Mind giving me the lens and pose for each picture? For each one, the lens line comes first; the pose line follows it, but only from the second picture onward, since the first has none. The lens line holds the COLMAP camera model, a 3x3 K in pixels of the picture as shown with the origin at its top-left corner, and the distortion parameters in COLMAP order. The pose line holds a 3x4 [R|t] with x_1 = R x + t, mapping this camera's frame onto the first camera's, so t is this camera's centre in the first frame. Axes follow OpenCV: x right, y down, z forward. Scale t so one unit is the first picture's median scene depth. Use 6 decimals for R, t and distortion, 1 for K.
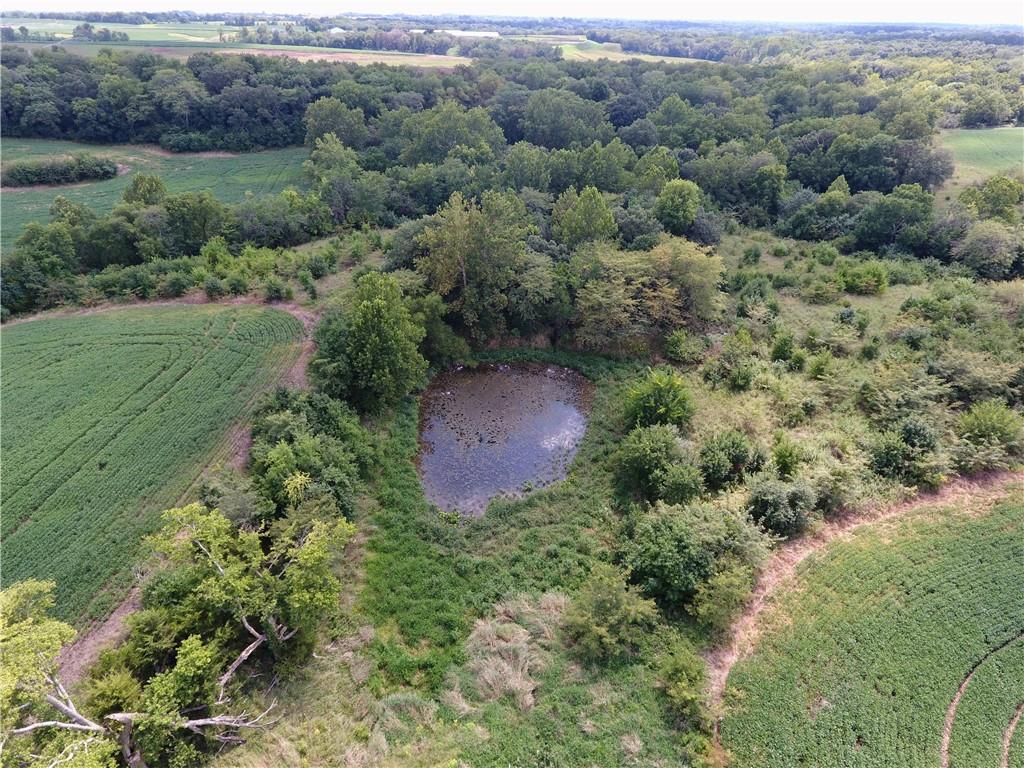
lens RADIAL K [[599.6, 0, 512.0], [0, 599.6, 384.0], [0, 0, 1]] dist [-0.003886, -0.000915]
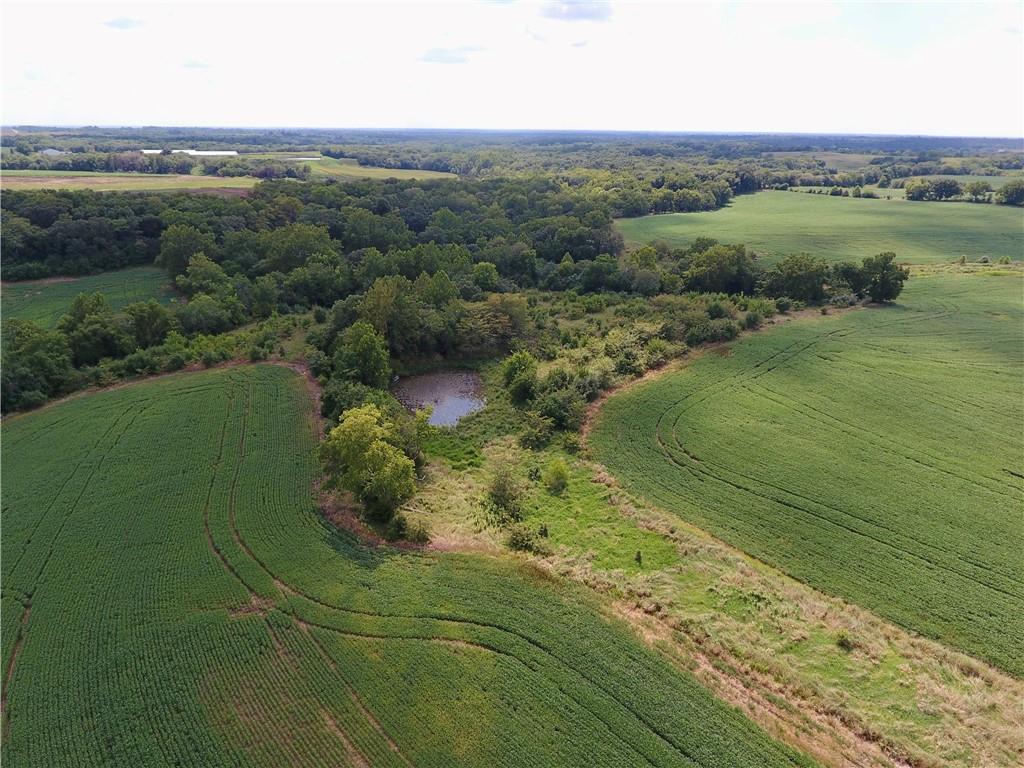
lens RADIAL K [[599.6, 0, 512.0], [0, 599.6, 384.0], [0, 0, 1]] dist [-0.003886, -0.000915]
pose [[0.912791, -0.159645, 0.375934, -0.282504], [0.213291, 0.971285, -0.105414, 0.154222], [-0.348310, 0.176404, 0.920631, -0.429097]]
